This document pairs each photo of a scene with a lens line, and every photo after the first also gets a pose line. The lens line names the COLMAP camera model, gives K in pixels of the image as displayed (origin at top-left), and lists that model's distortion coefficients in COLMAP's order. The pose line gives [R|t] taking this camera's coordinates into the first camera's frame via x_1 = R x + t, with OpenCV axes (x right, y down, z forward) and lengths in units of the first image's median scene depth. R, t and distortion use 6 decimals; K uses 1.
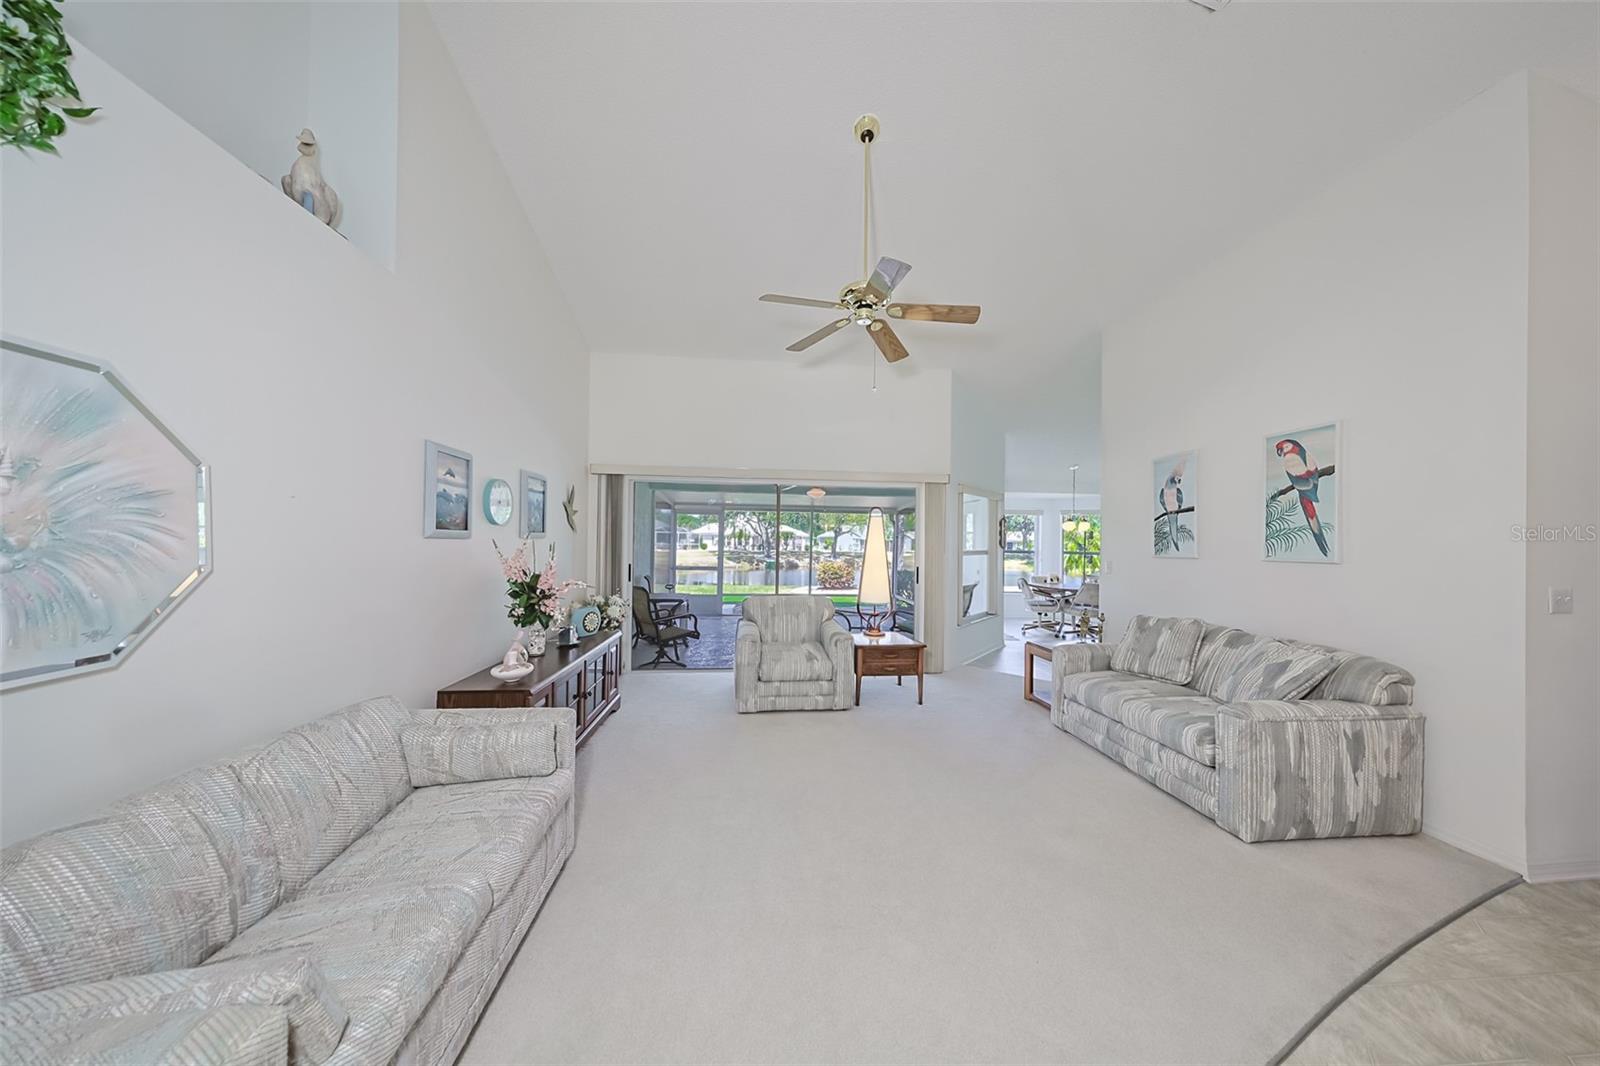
lens RADIAL K [[489.1, 0, 800.3], [0, 489.1, 537.5], [0, 0, 1]] dist [-0.001160, -0.000091]
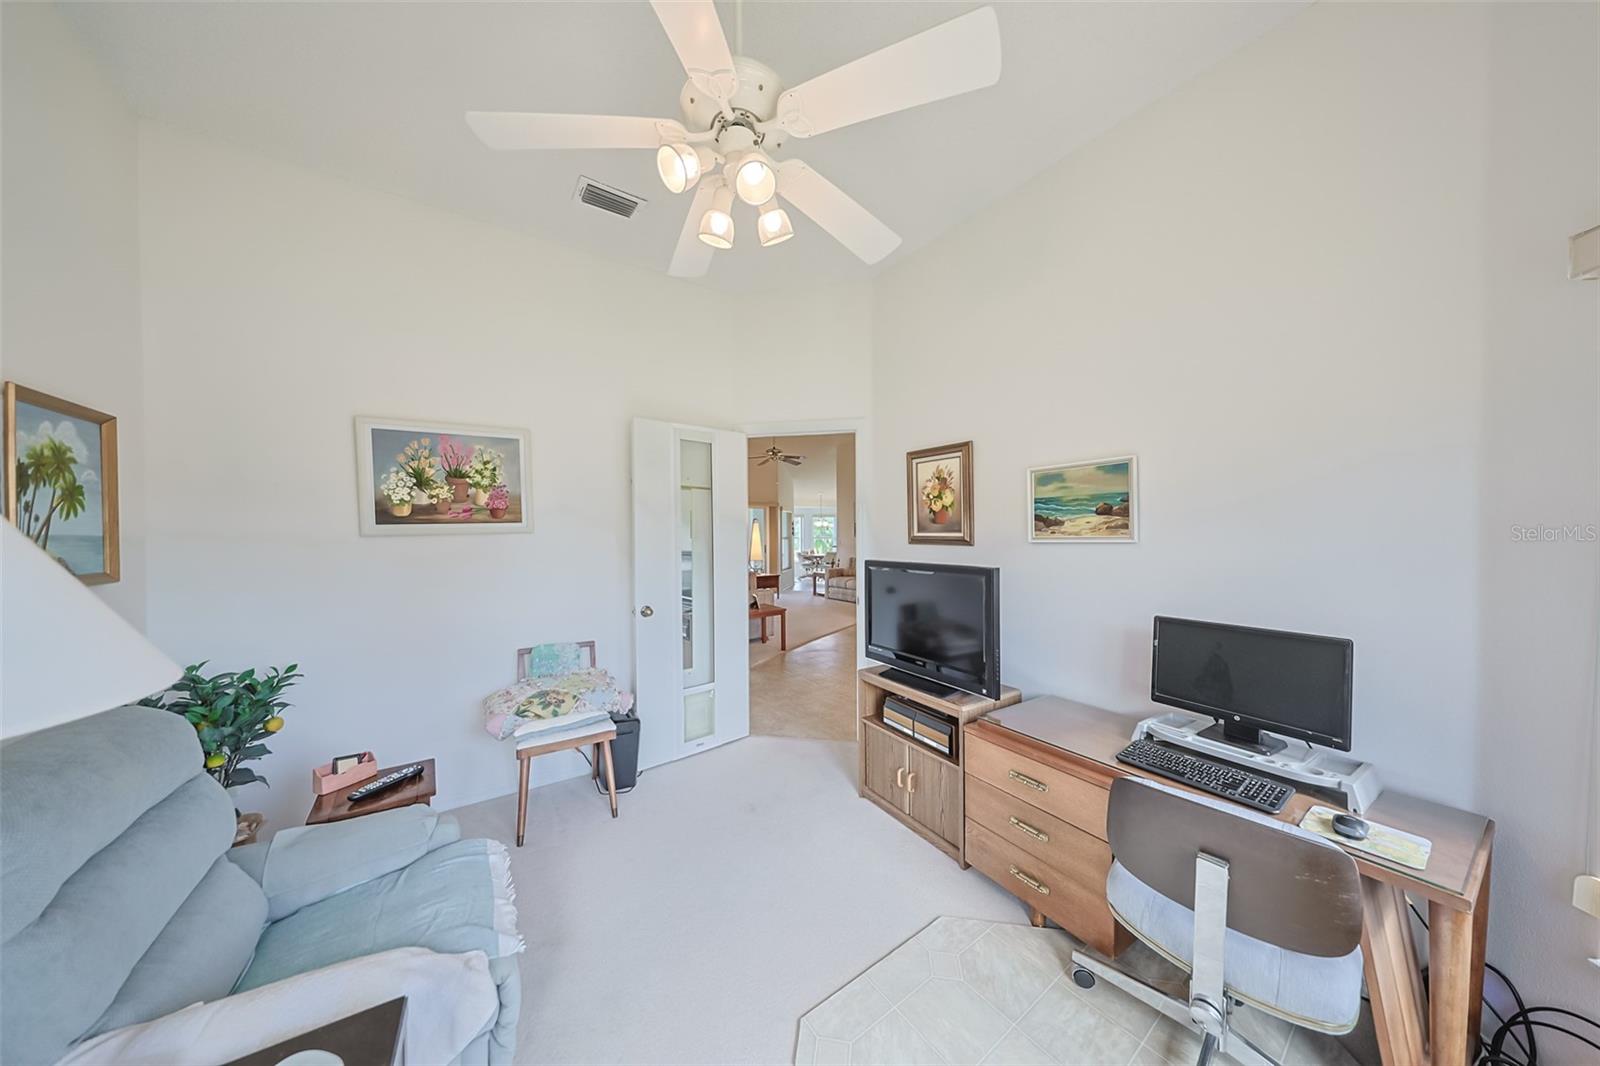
lens RADIAL K [[460.4, 0, 794.8], [0, 460.4, 535.2], [0, 0, 1]] dist [-0.000286, -0.000015]
pose [[0.881159, -0.026037, 0.472102, -0.832180], [0.021168, 0.999654, 0.015622, -0.016707], [-0.472345, -0.003772, 0.881406, -1.179350]]
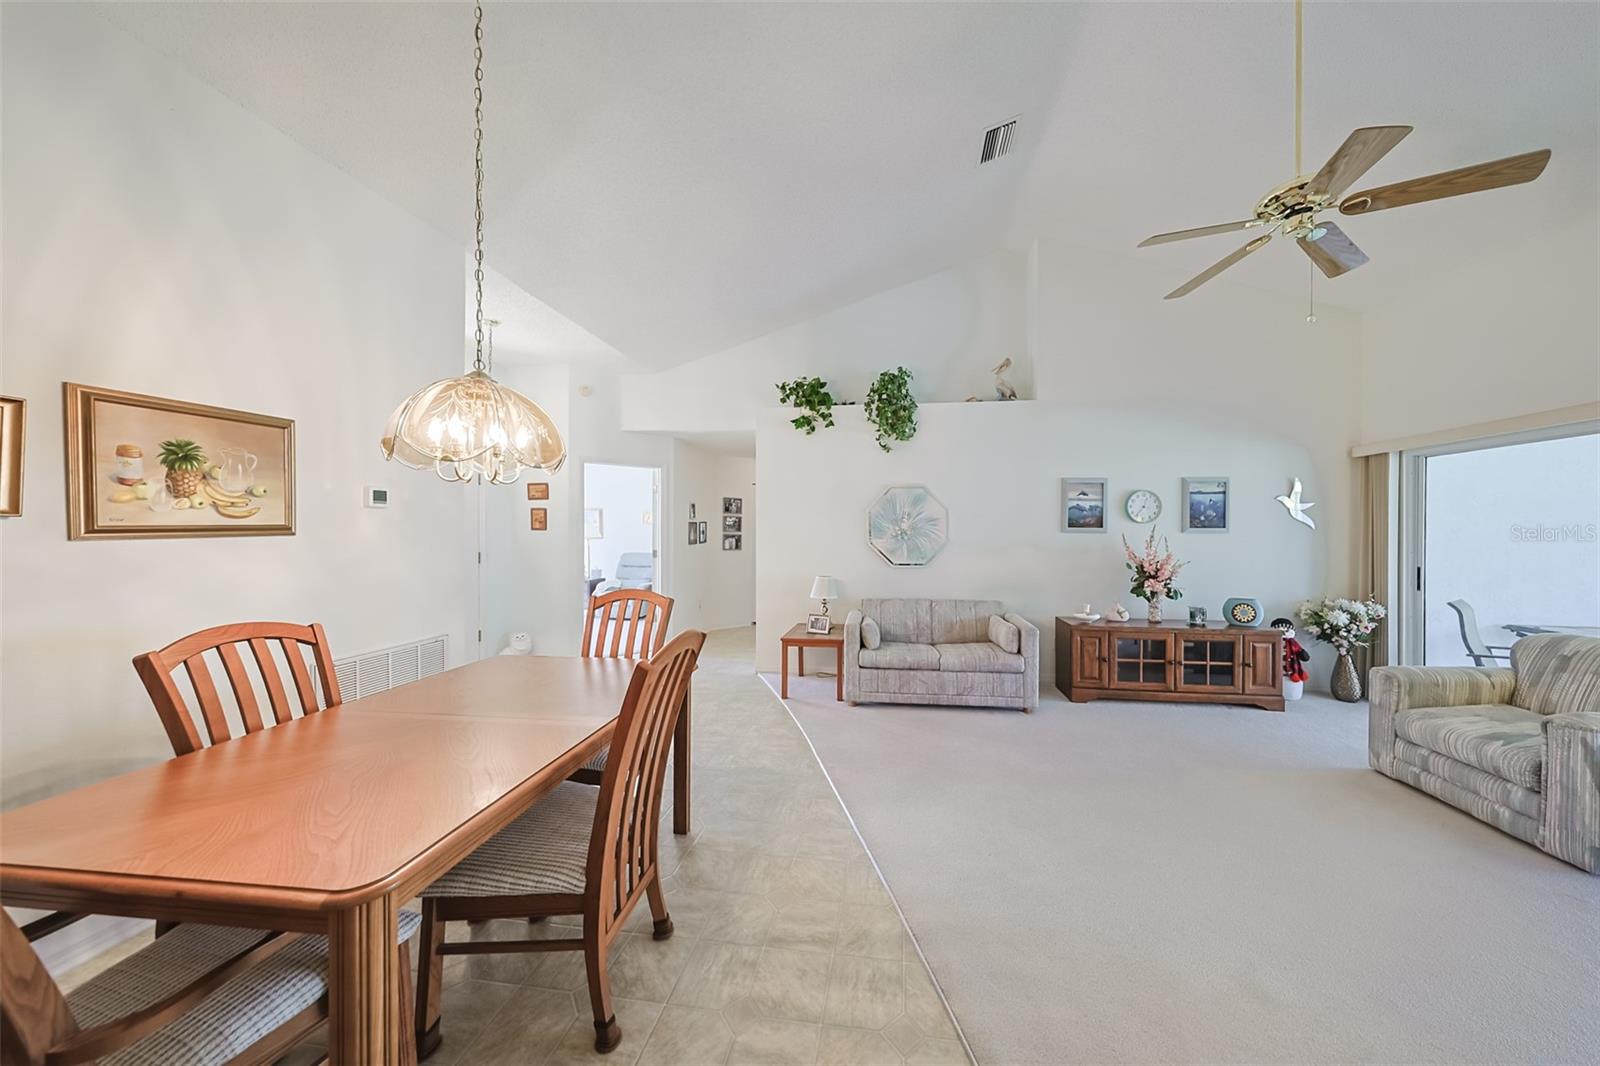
lens RADIAL K [[507.3, 0, 845.1], [0, 507.3, 530.4], [0, 0, 1]] dist [-0.000392, -0.000075]
pose [[-0.199051, -0.017139, -0.979839, 0.797764], [-0.003668, 0.999853, -0.016744, 0.017837], [0.979982, 0.000261, -0.199085, 0.384307]]
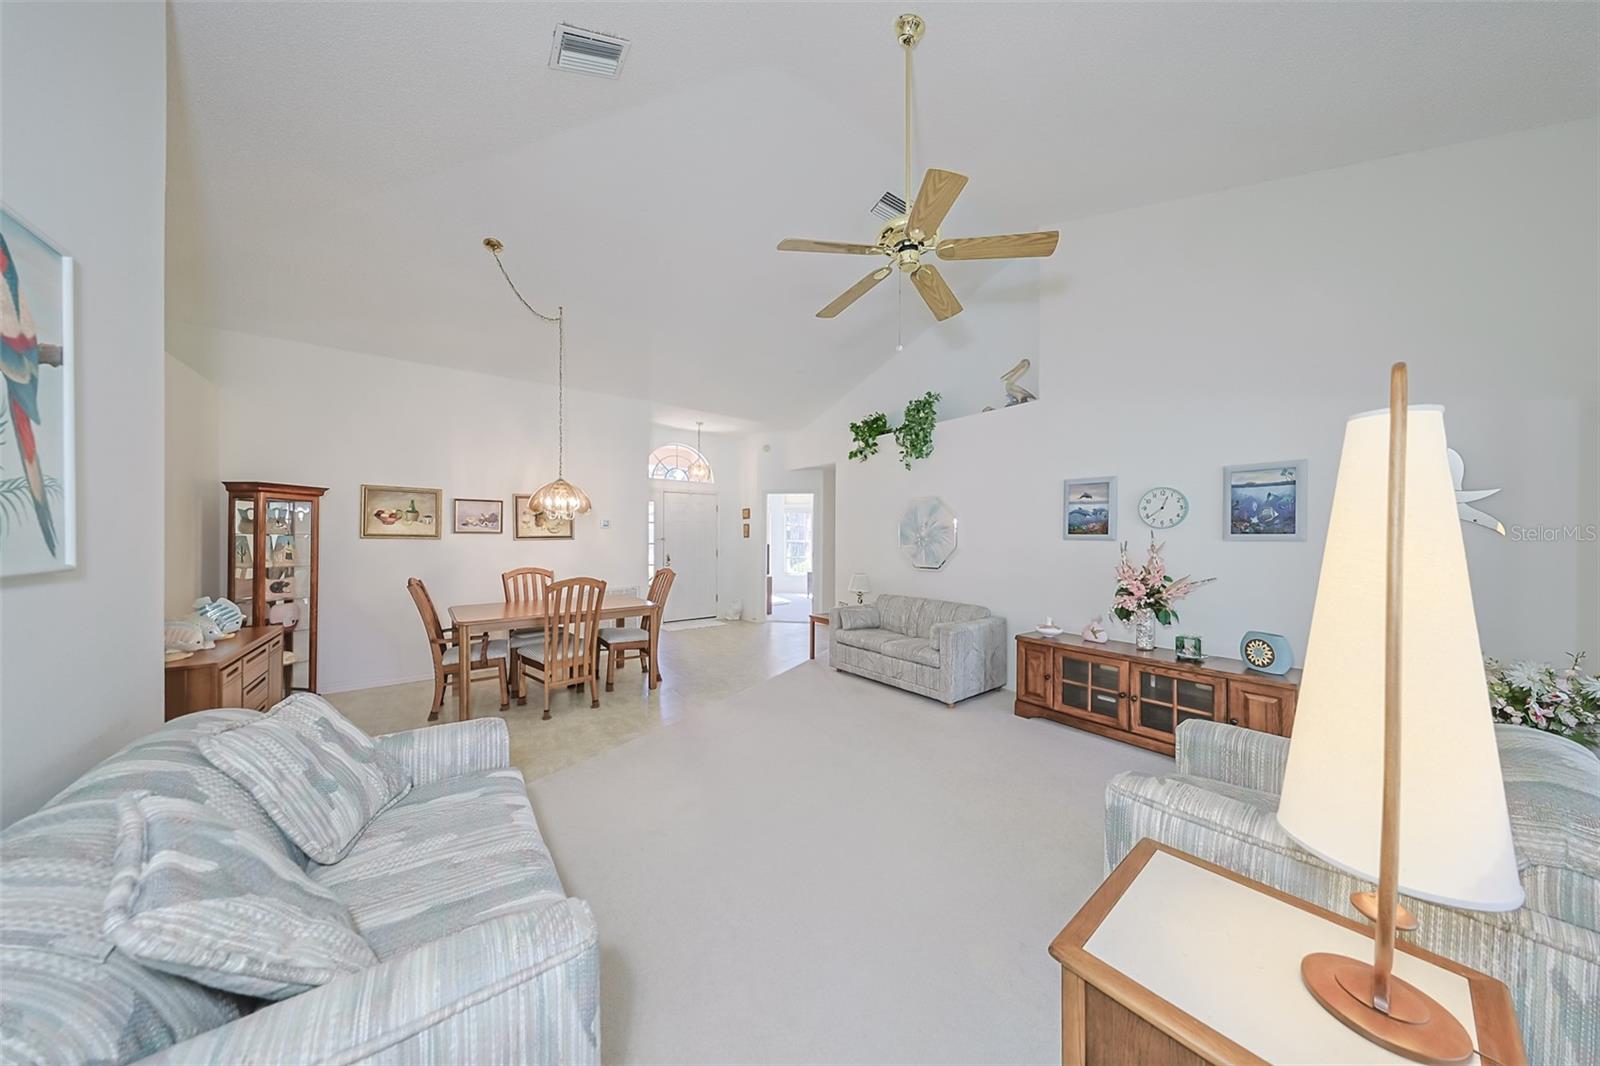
lens RADIAL K [[489.1, 0, 800.3], [0, 489.1, 537.5], [0, 0, 1]] dist [-0.001160, -0.000091]
pose [[-0.849048, -0.017212, -0.528036, 0.555014], [-0.014398, 0.999852, -0.009441, 0.014027], [0.528120, -0.000413, -0.849170, 1.258787]]
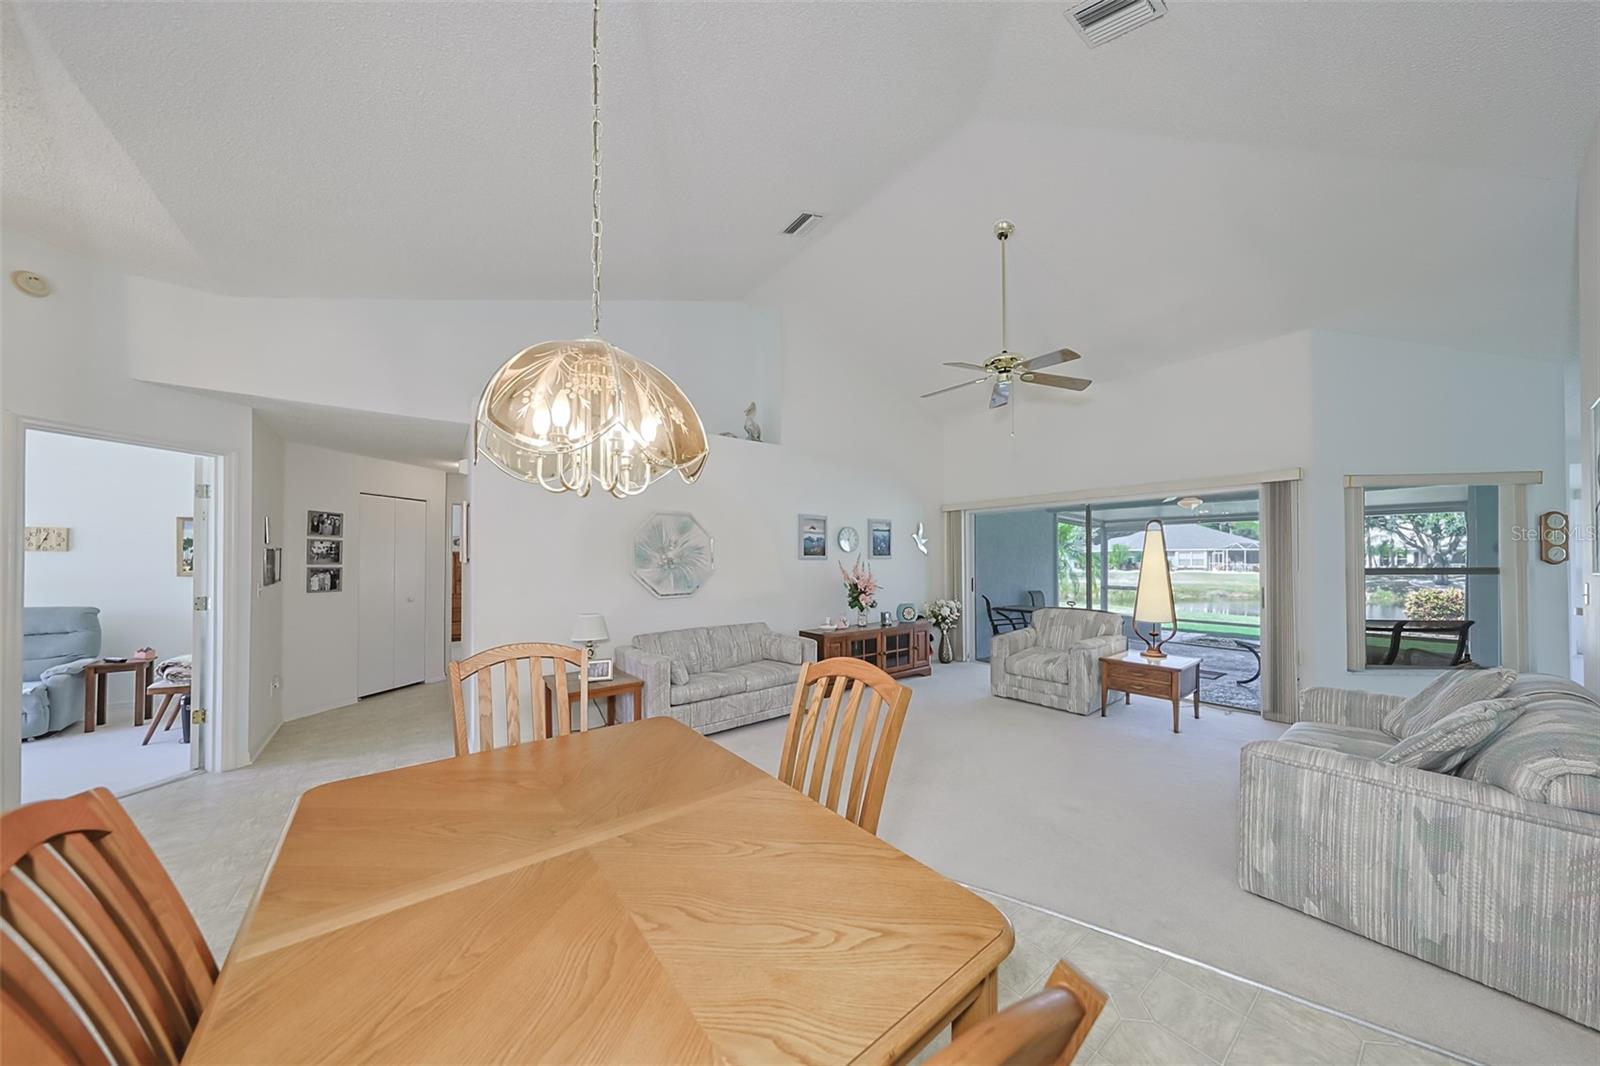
lens RADIAL K [[511.5, 0, 836.3], [0, 511.5, 553.5], [0, 0, 1]] dist [0.000480, 0.000004]
pose [[0.560920, -0.024514, -0.827507, 0.766824], [0.016245, 0.999695, -0.018603, 0.011385], [0.827711, -0.003008, 0.561147, -0.078597]]
